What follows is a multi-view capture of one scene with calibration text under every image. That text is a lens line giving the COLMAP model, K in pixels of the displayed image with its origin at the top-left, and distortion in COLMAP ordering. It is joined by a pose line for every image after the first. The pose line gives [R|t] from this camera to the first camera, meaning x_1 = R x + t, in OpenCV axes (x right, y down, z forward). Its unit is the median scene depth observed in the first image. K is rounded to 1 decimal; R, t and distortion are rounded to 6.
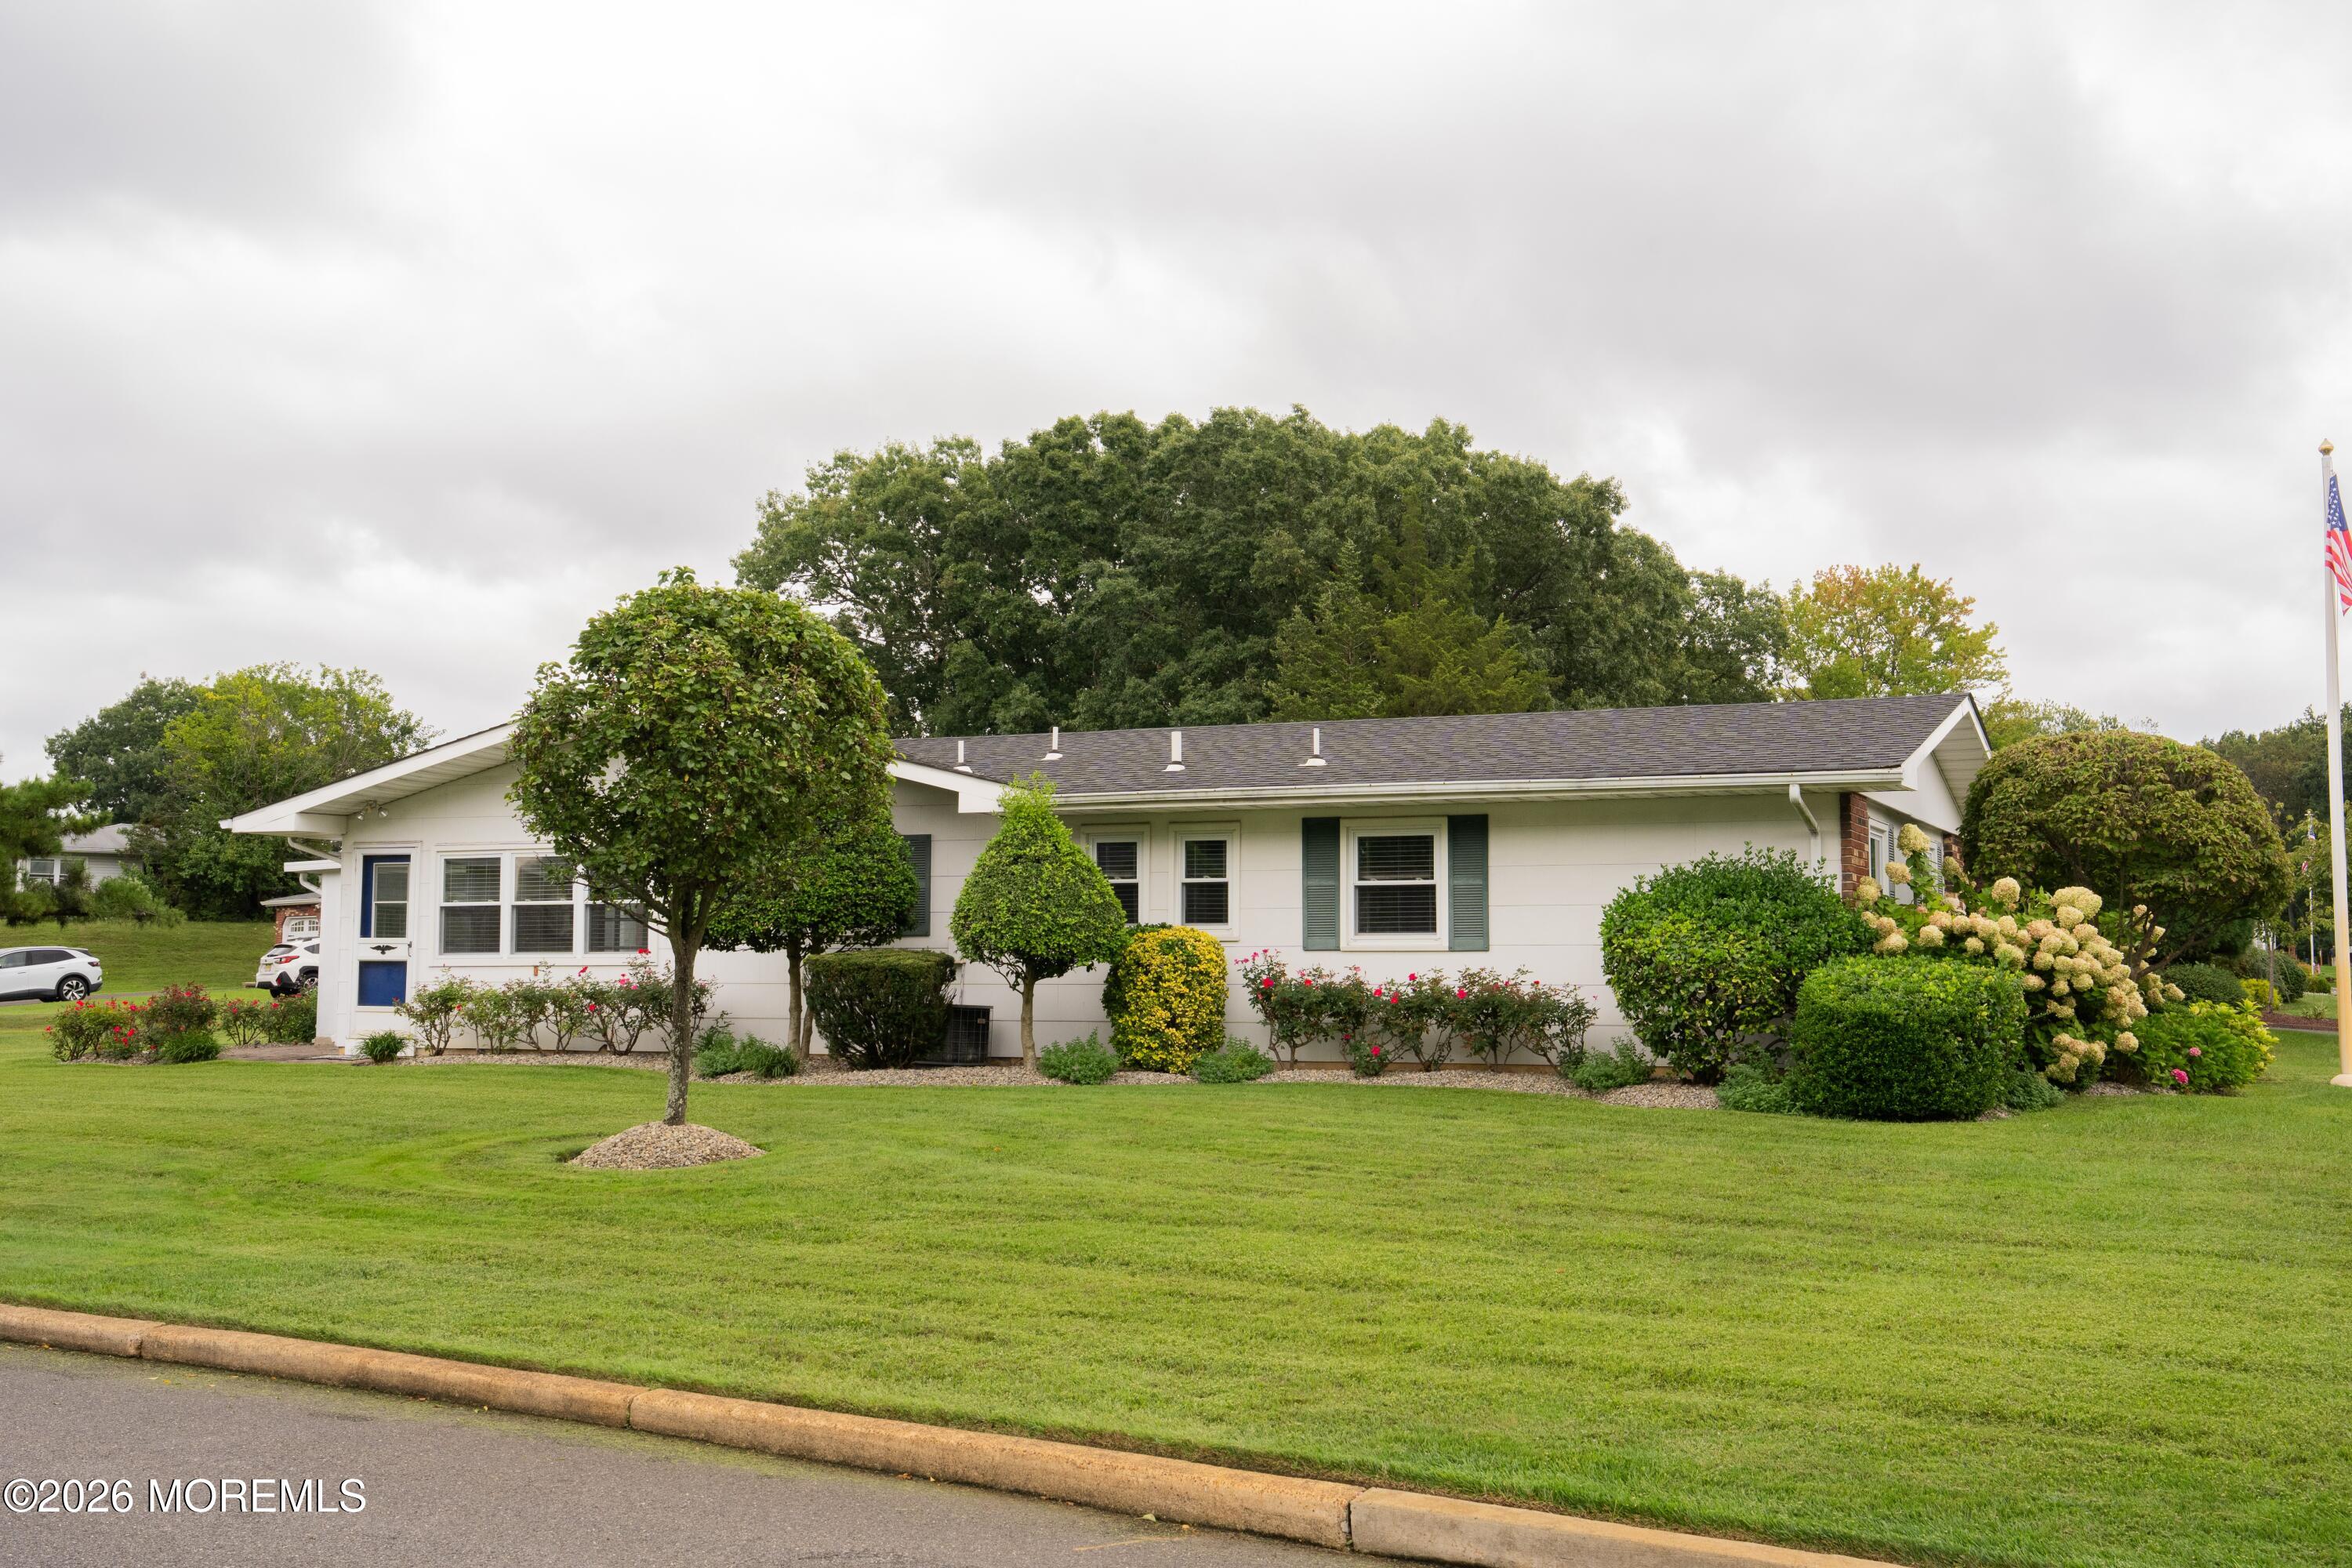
lens RADIAL K [[2600.1, 0, 1178.2], [0, 2600.1, 784.2], [0, 0, 1]] dist [0.088651, 0.000000]
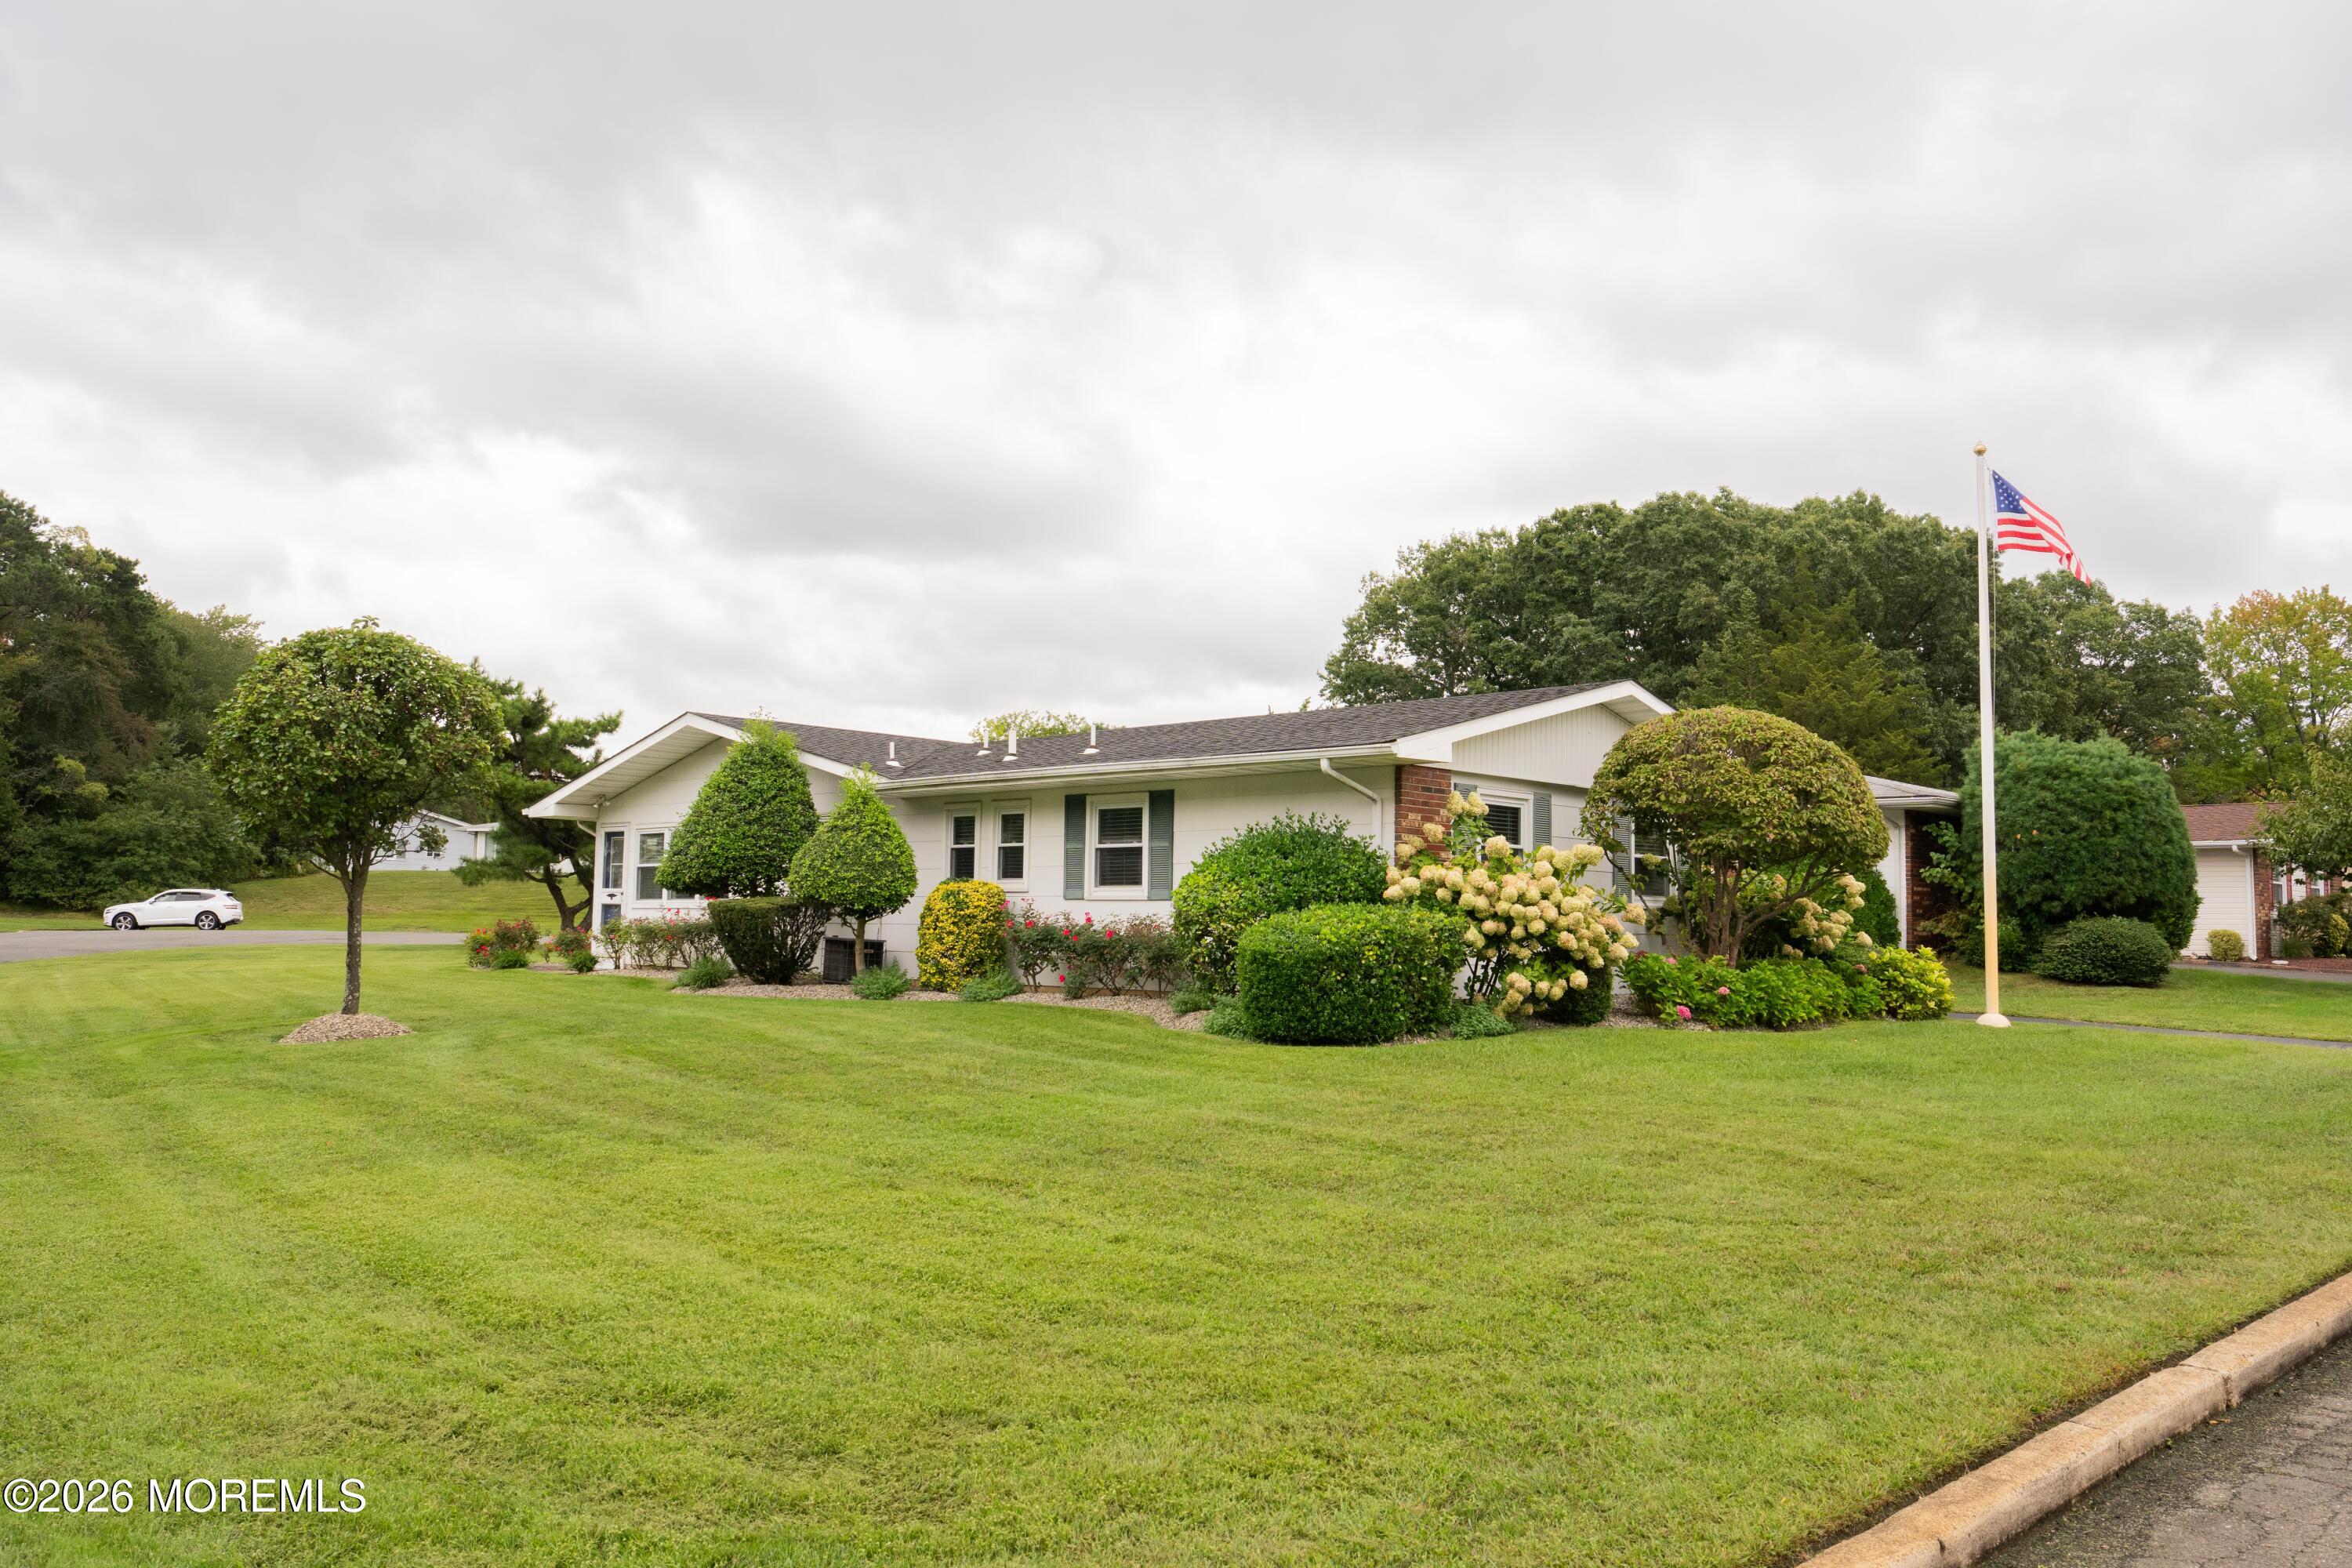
lens RADIAL K [[1859.8, 0, 1173.8], [0, 1859.8, 769.5], [0, 0, 1]] dist [-0.005817, 0.009469]
pose [[0.939708, -0.018423, -0.341482, 0.351952], [0.014593, 0.999799, -0.013780, 0.011910], [0.341667, 0.007966, 0.939787, 0.142609]]
